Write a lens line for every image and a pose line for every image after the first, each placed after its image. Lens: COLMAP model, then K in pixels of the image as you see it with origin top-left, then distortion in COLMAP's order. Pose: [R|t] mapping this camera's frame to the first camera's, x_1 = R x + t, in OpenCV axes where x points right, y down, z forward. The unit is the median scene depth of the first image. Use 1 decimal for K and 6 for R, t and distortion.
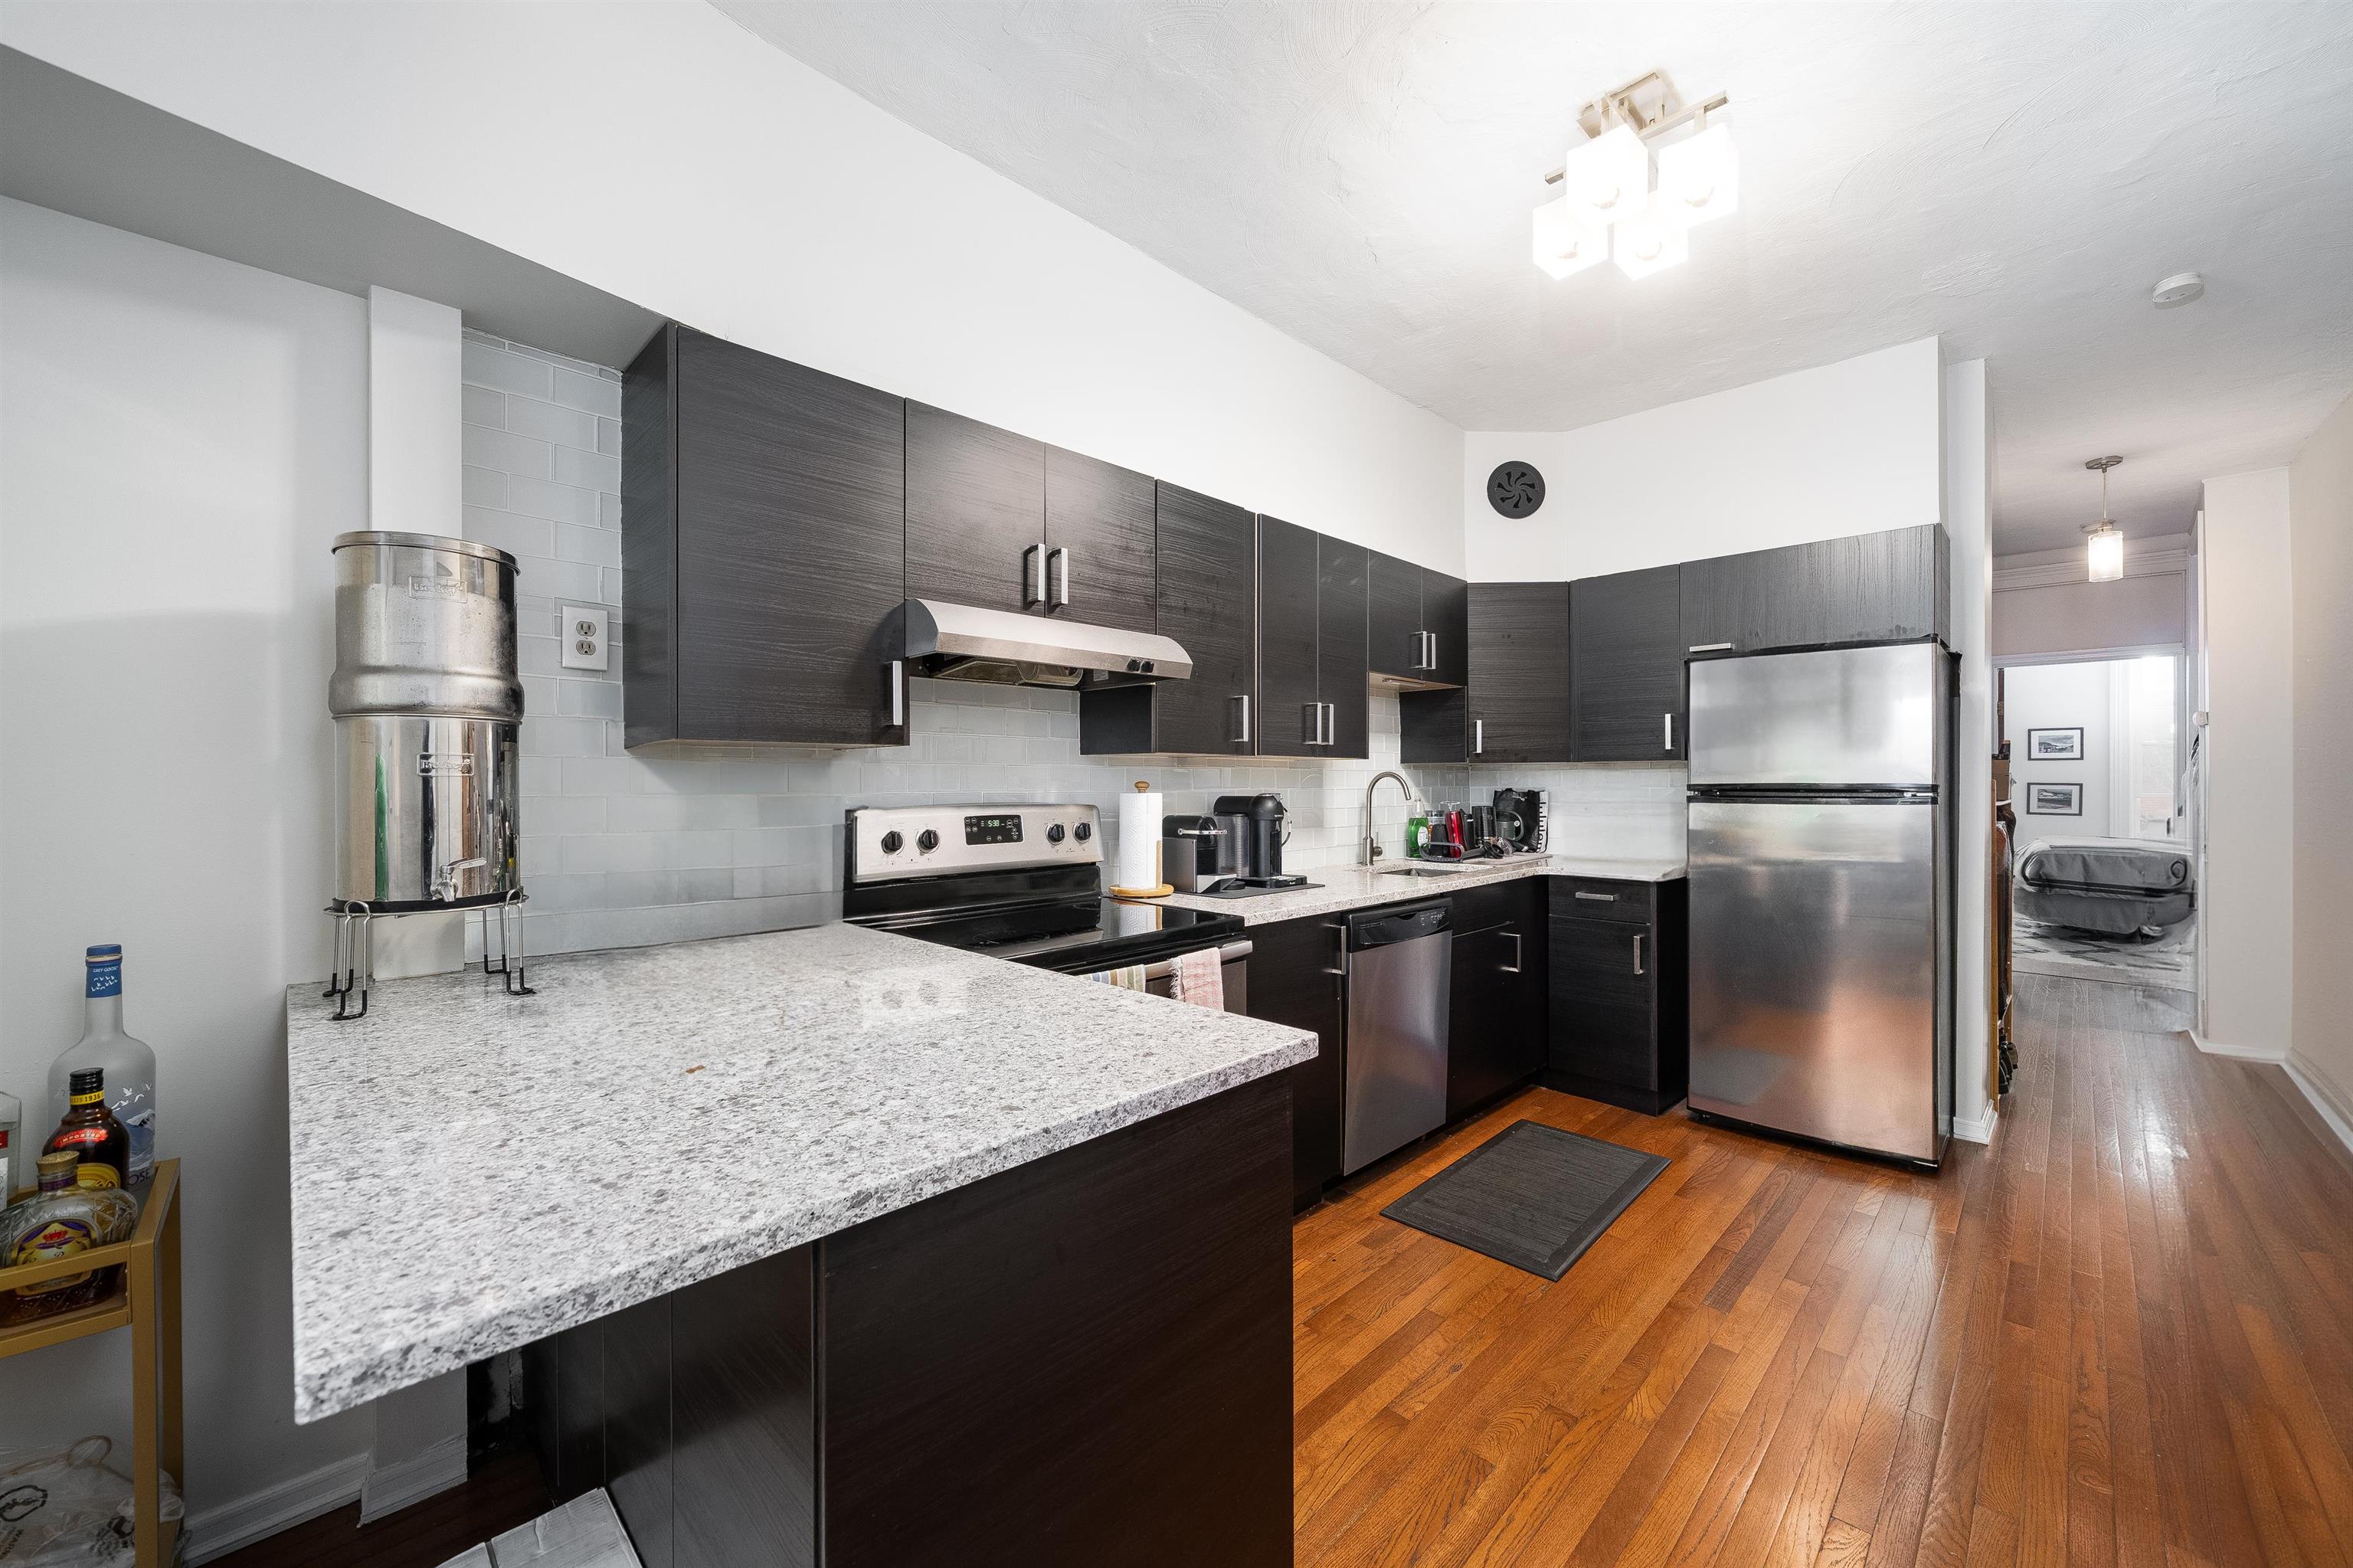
lens RADIAL K [[885.9, 0, 1207.4], [0, 885.9, 781.9], [0, 0, 1]] dist [0.000192, -0.000021]
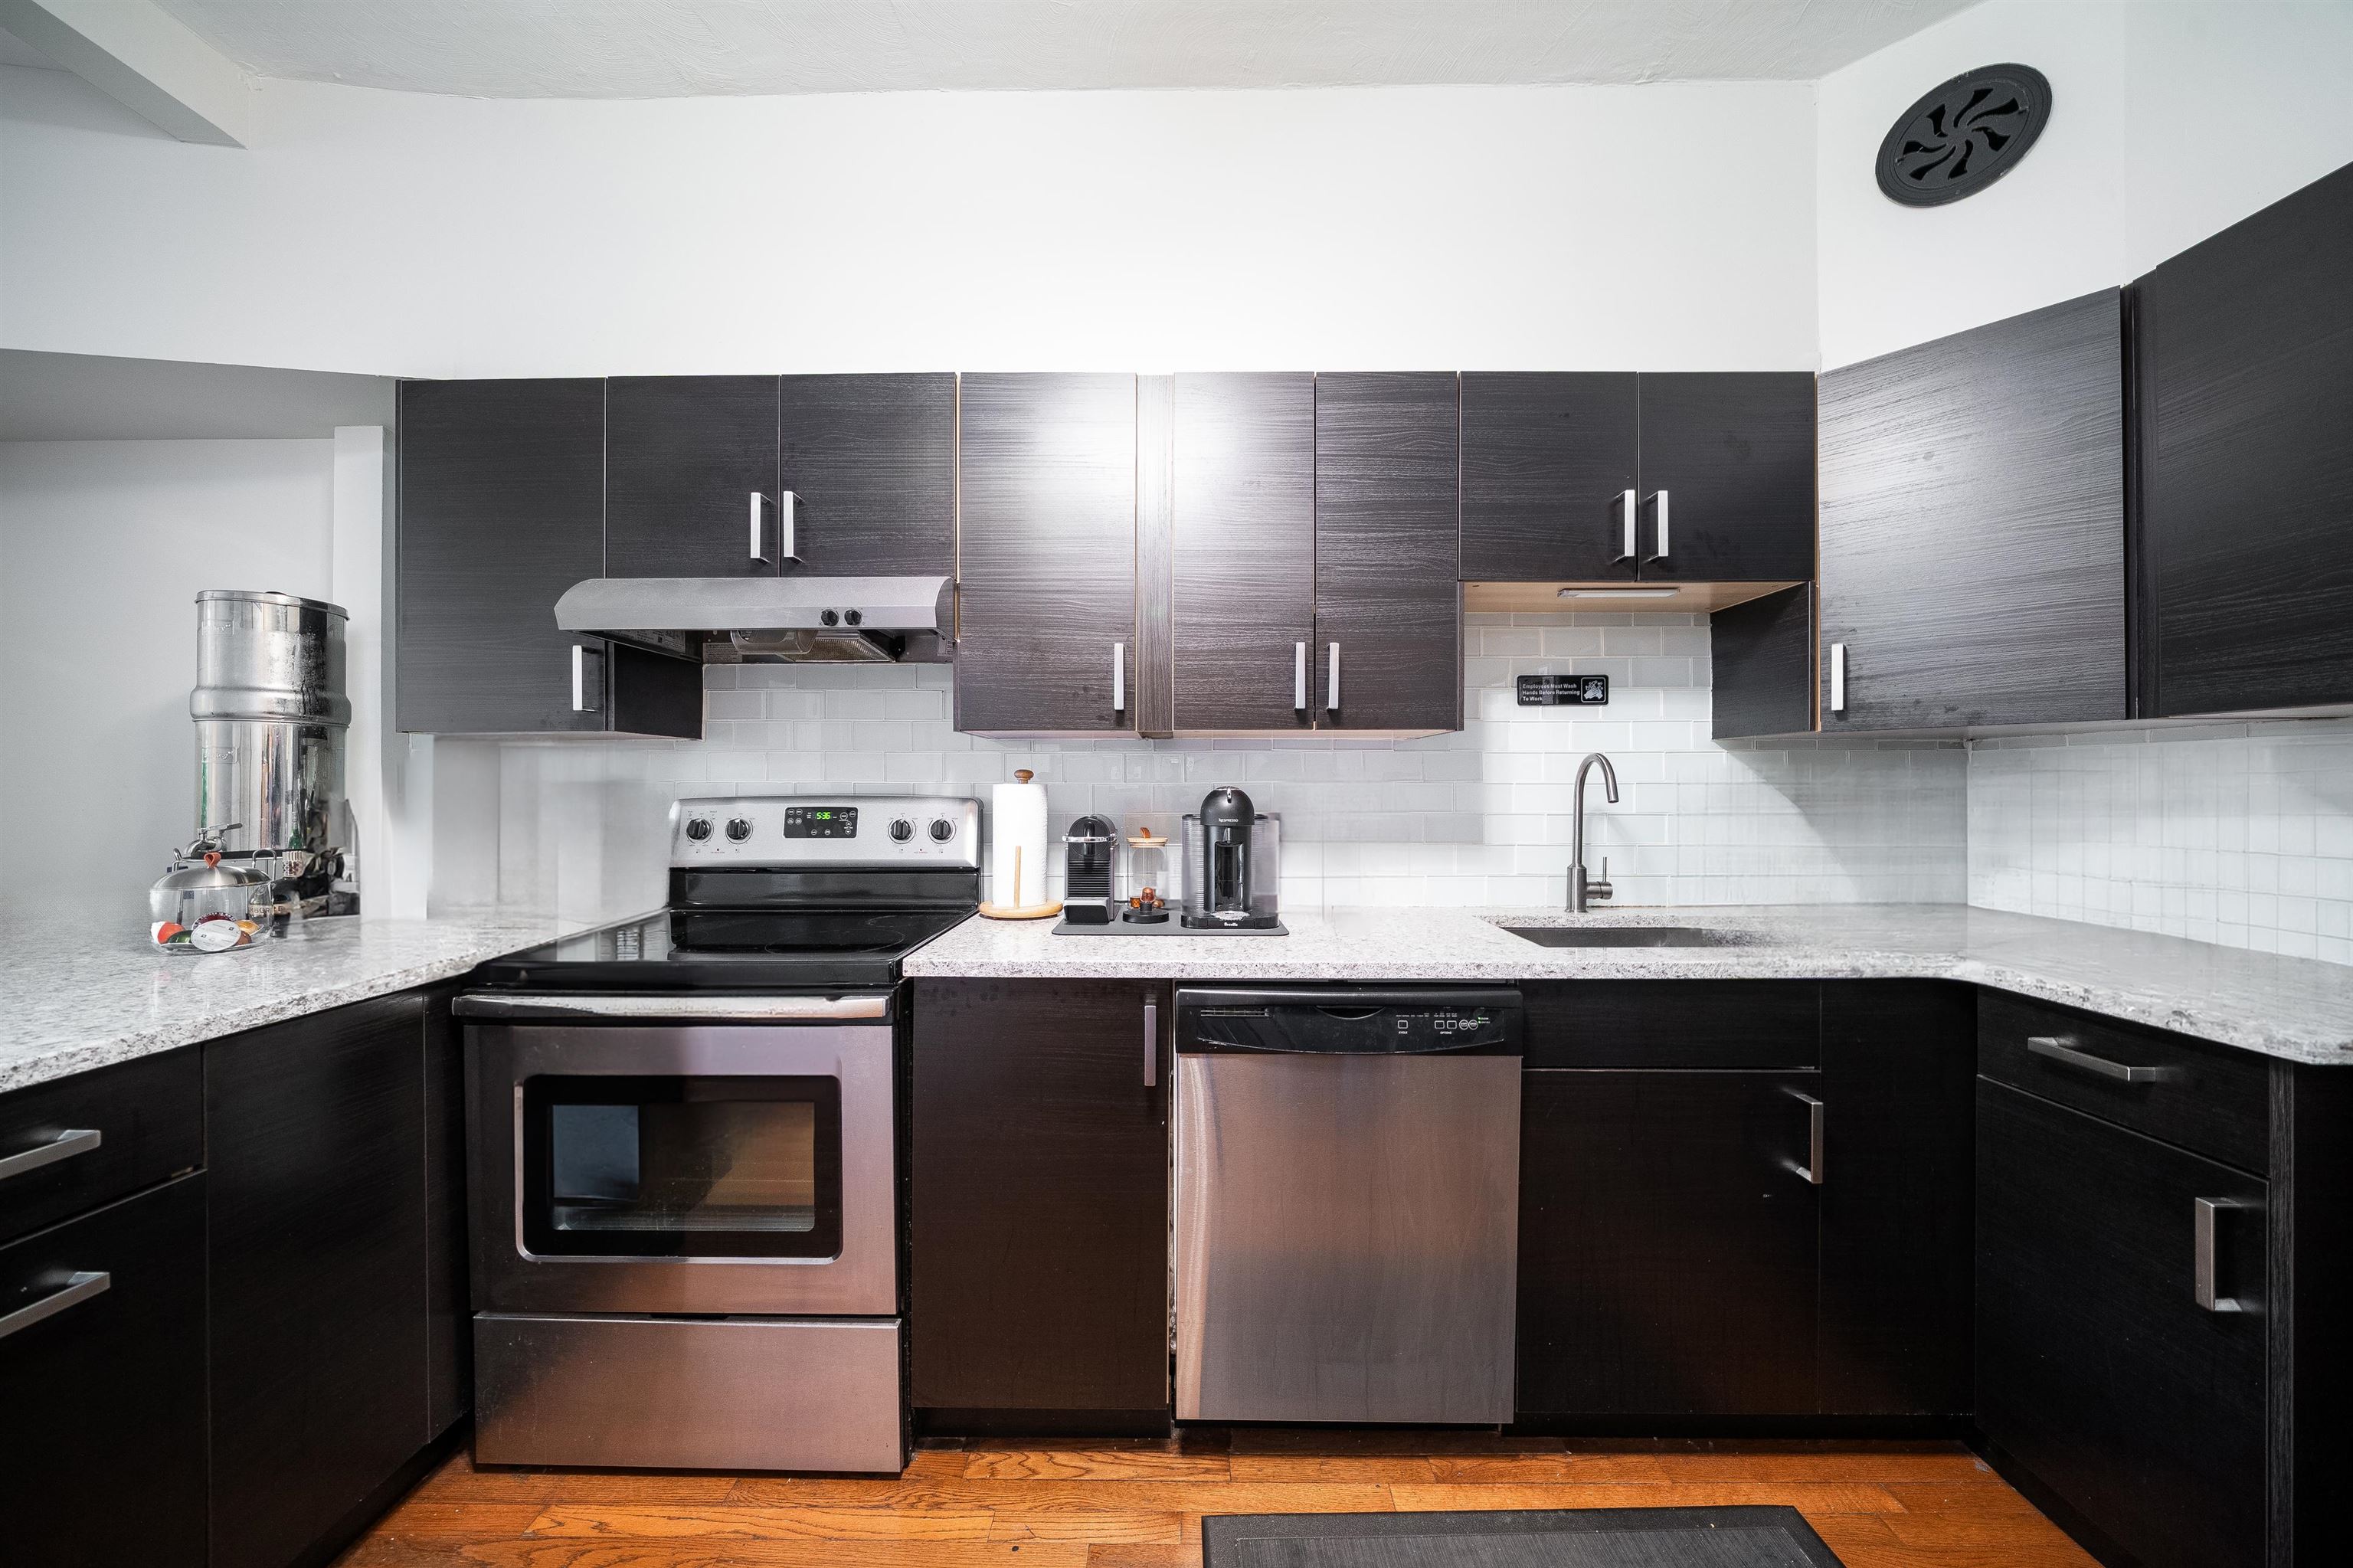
lens RADIAL K [[808.5, 0, 1171.0], [0, 808.5, 786.9], [0, 0, 1]] dist [-0.005250, -0.000203]
pose [[0.691956, 0.001743, -0.721938, 0.561194], [-0.000772, 0.999998, 0.001675, 0.014365], [0.721939, -0.000602, 0.691956, 0.633342]]
